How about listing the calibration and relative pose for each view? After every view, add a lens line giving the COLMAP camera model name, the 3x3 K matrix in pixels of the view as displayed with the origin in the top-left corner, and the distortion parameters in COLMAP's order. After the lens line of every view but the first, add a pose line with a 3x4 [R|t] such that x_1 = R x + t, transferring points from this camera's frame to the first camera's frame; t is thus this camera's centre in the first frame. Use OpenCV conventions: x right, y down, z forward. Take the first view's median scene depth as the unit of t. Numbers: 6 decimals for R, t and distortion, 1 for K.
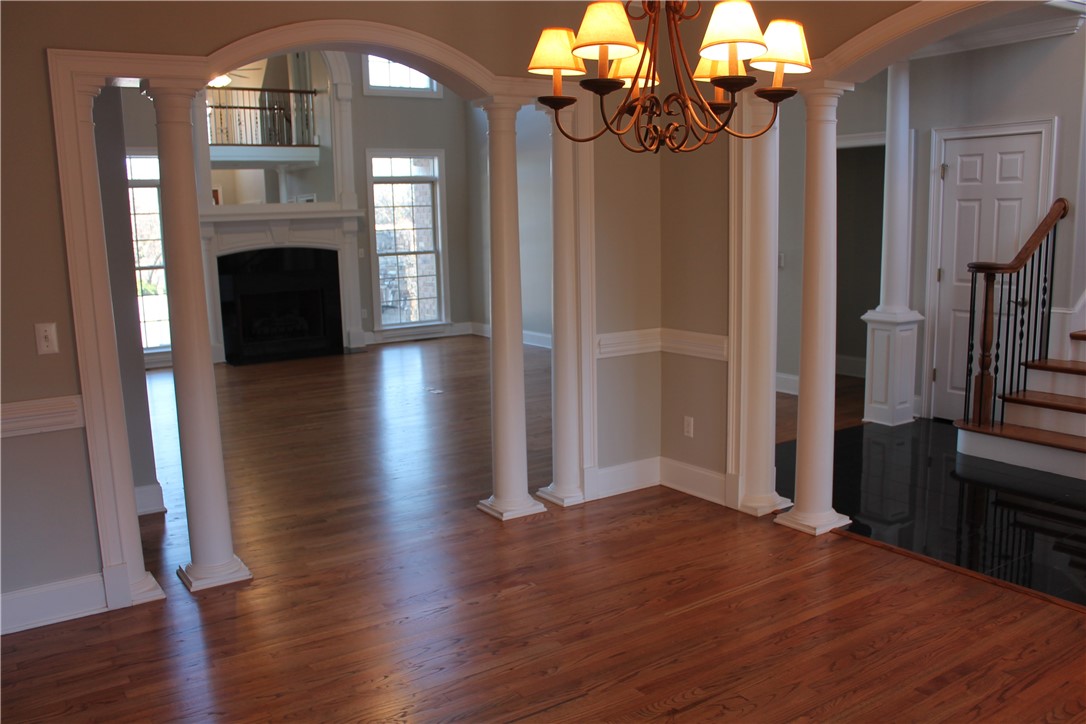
lens RADIAL K [[924.3, 0, 540.6], [0, 924.3, 390.2], [0, 0, 1]] dist [-0.162374, 0.138375]
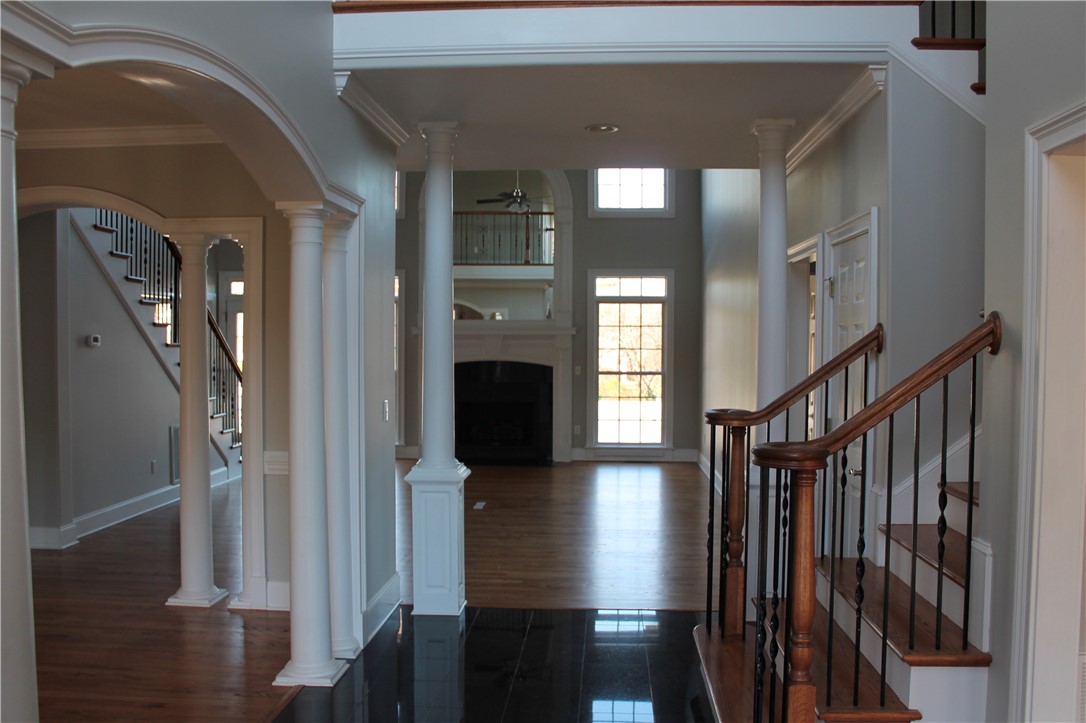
lens RADIAL K [[924.3, 0, 540.6], [0, 924.3, 389.7], [0, 0, 1]] dist [-0.162374, 0.138375]
pose [[0.783654, 0.056950, -0.618581, 0.404298], [-0.136294, 0.987288, -0.081769, -0.038082], [0.606061, 0.148388, 0.781454, 0.171010]]
